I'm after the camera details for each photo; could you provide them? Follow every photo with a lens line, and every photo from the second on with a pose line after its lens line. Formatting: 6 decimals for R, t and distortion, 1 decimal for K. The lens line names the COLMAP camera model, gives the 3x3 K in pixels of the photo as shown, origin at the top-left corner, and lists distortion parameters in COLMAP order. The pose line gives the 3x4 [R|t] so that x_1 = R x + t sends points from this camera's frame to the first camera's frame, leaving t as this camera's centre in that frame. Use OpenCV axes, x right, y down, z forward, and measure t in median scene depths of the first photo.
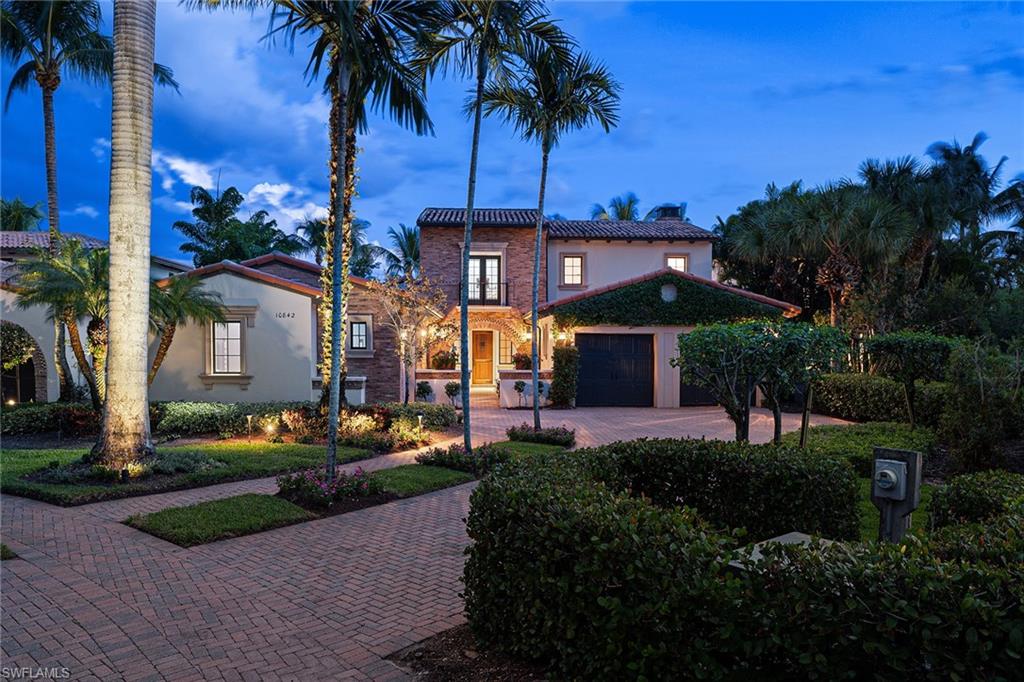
lens RADIAL K [[708.3, 0, 512.3], [0, 708.3, 343.8], [0, 0, 1]] dist [-0.000133, -0.000047]
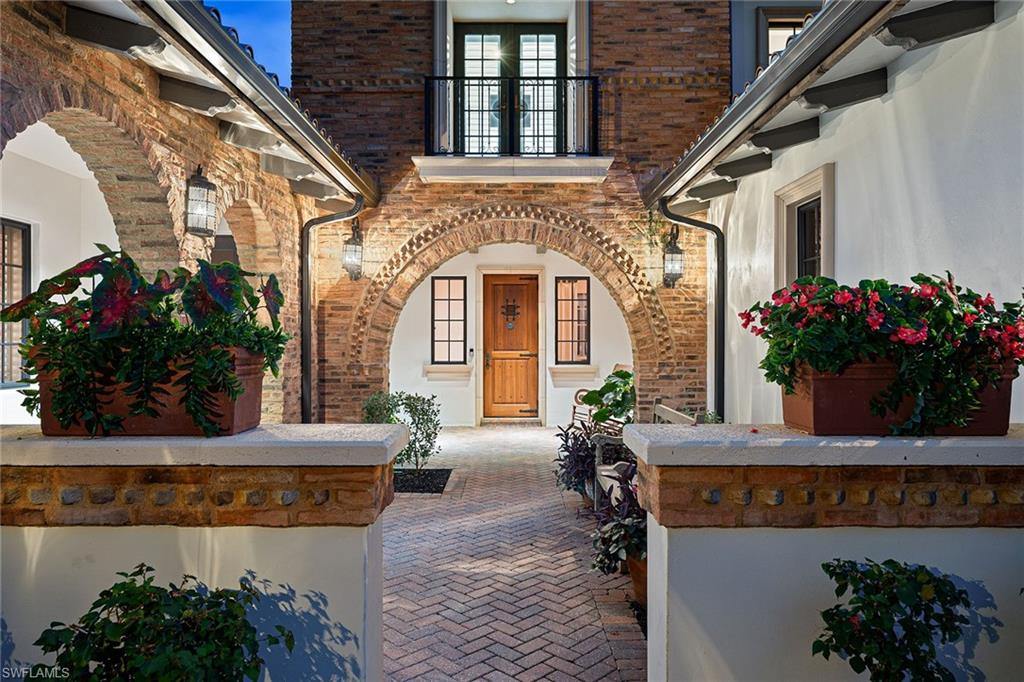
lens RADIAL K [[708.3, 0, 511.8], [0, 708.3, 340.3], [0, 0, 1]] dist [-0.000133, -0.000047]
pose [[0.998906, -0.000334, -0.046767, -0.027208], [0.000496, 0.999994, 0.003471, 0.017562], [0.046765, -0.003490, 0.998900, 0.711423]]
